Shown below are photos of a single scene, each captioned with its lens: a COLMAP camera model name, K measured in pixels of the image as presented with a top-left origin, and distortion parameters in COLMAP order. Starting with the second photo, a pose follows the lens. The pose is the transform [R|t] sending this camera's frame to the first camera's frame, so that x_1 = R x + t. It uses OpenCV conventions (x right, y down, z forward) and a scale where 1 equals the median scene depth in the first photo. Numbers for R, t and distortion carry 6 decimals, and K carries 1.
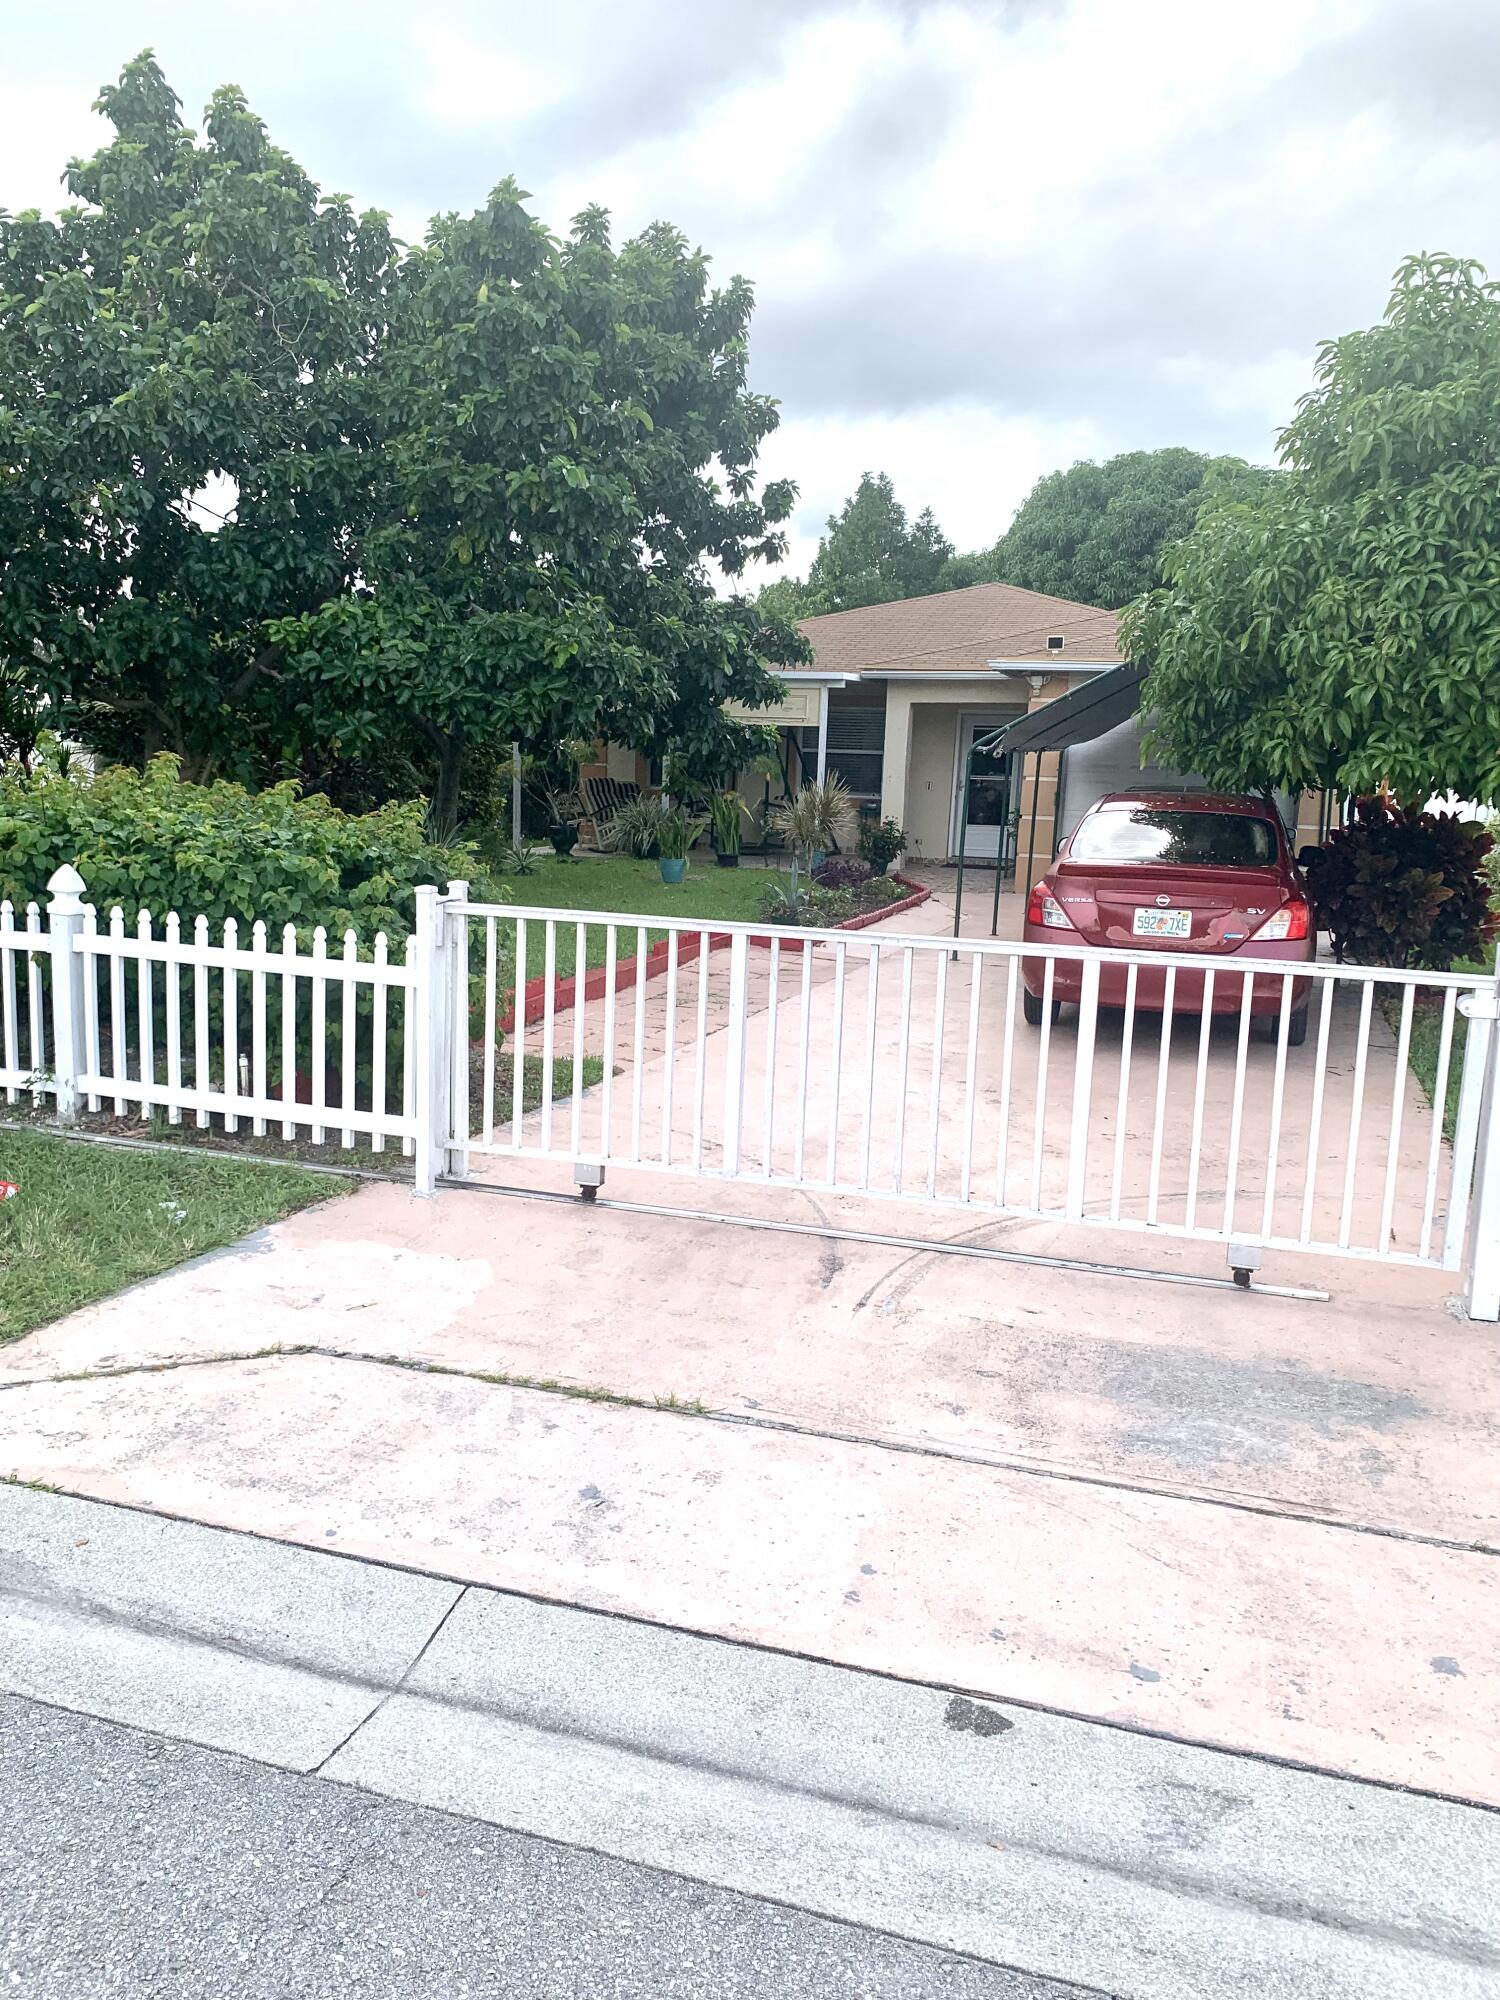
lens RADIAL K [[1500.2, 0, 750.0], [0, 1500.2, 1000.0], [0, 0, 1]] dist [0.086771, -0.152127]
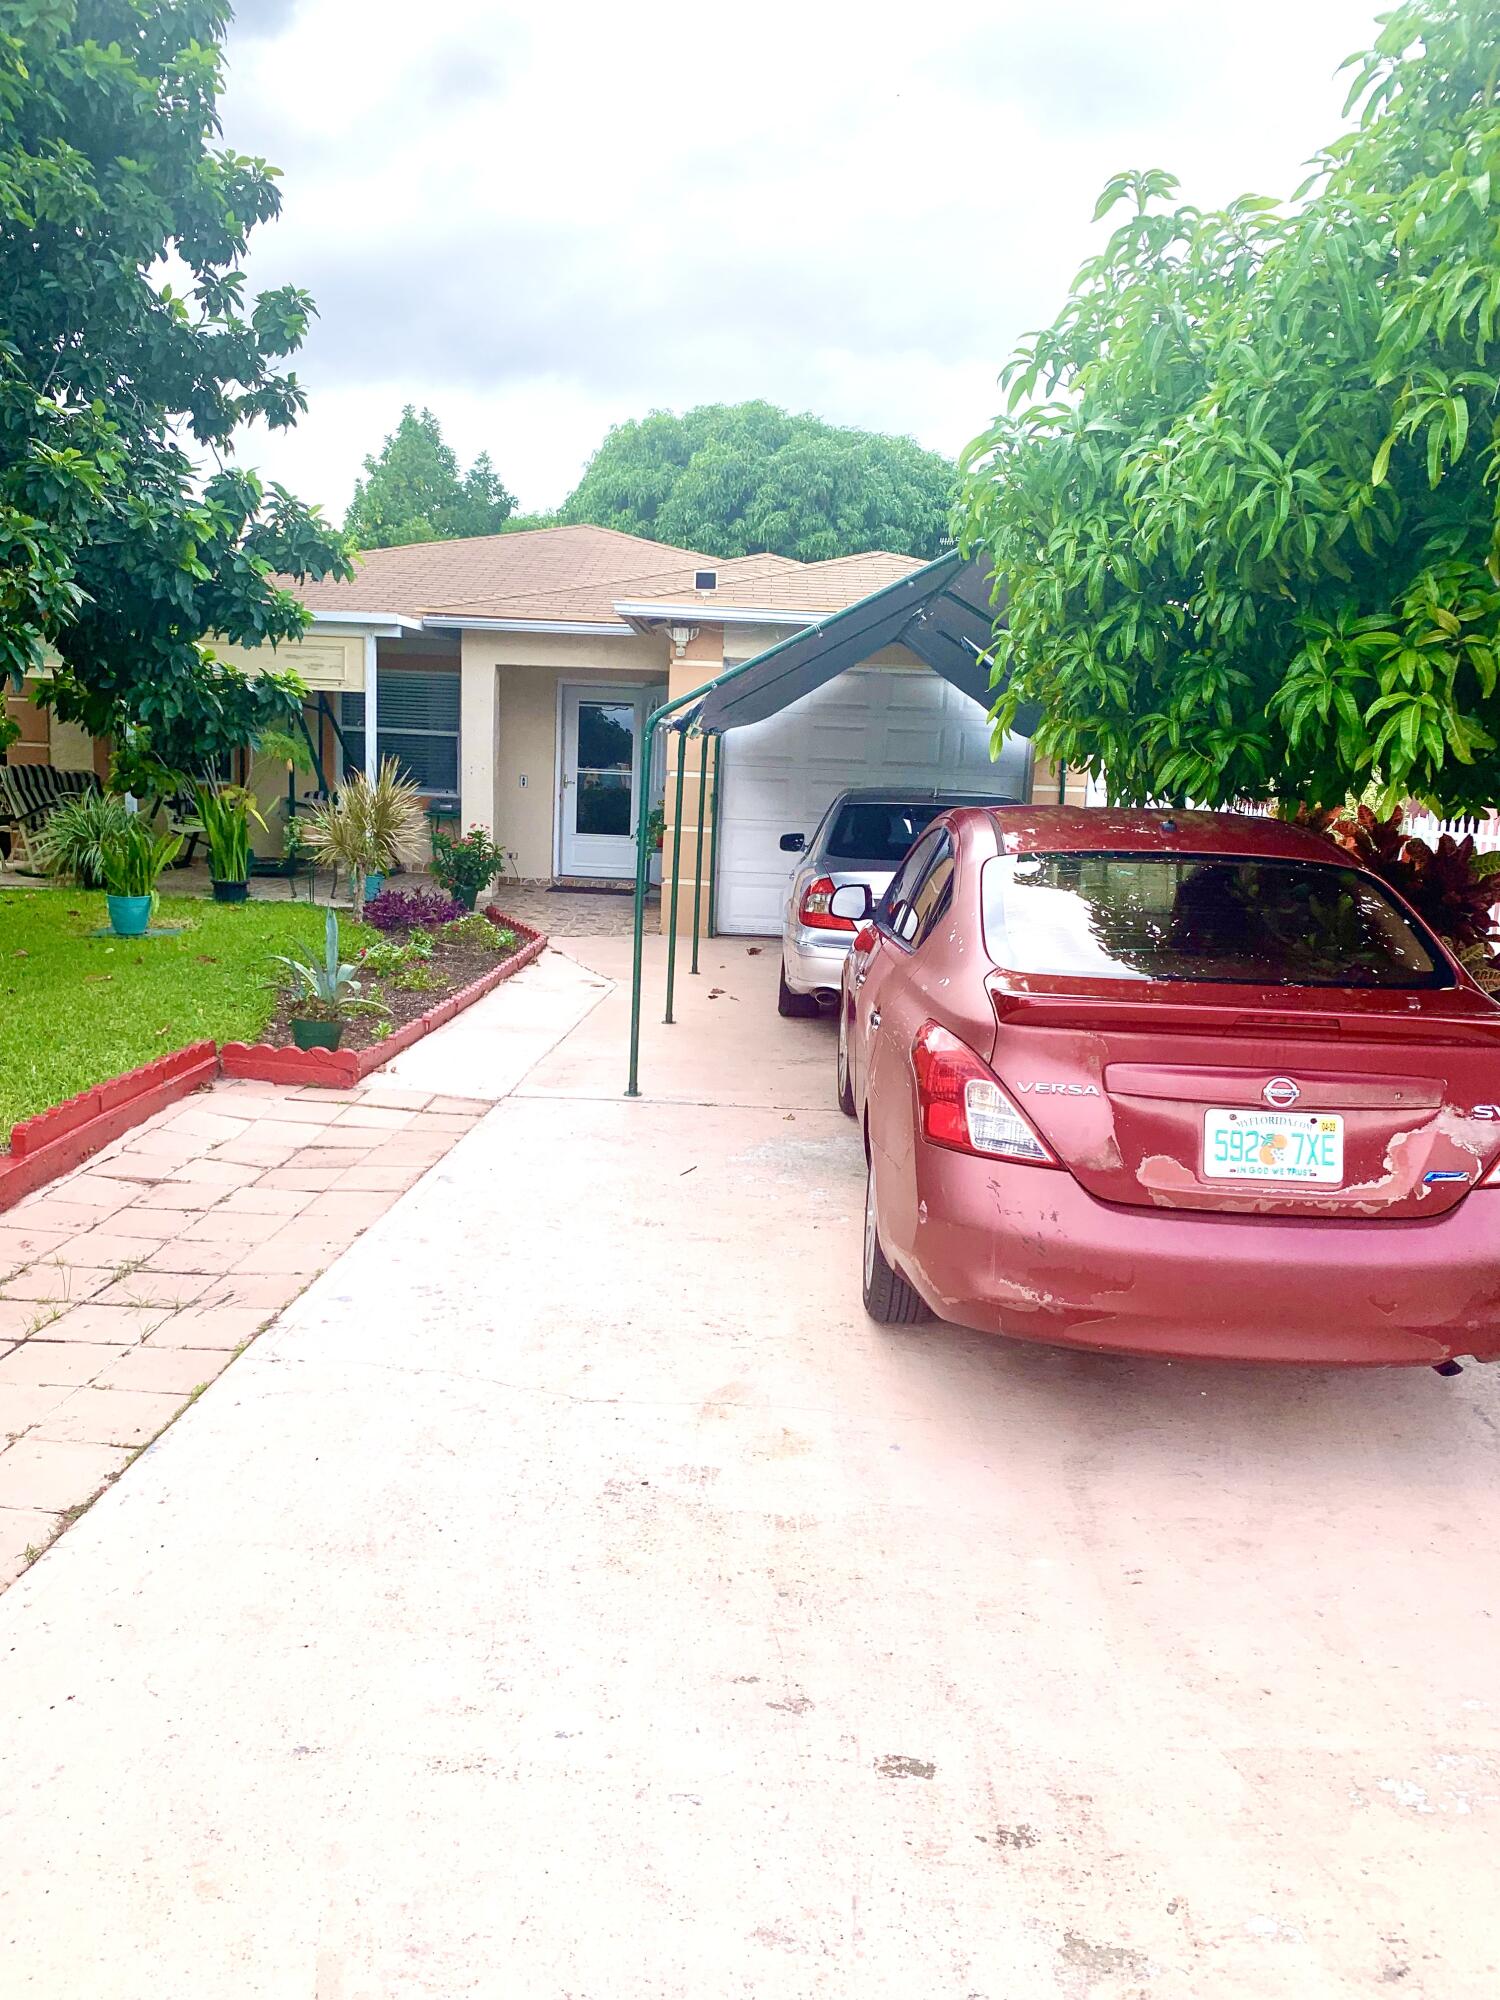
lens RADIAL K [[1500.2, 0, 750.0], [0, 1500.2, 1000.0], [0, 0, 1]] dist [0.086771, -0.152127]
pose [[0.957976, -0.038433, 0.284264, 0.012658], [0.036393, 0.999260, 0.012454, -0.044085], [-0.284532, -0.001586, 0.958665, 0.290585]]
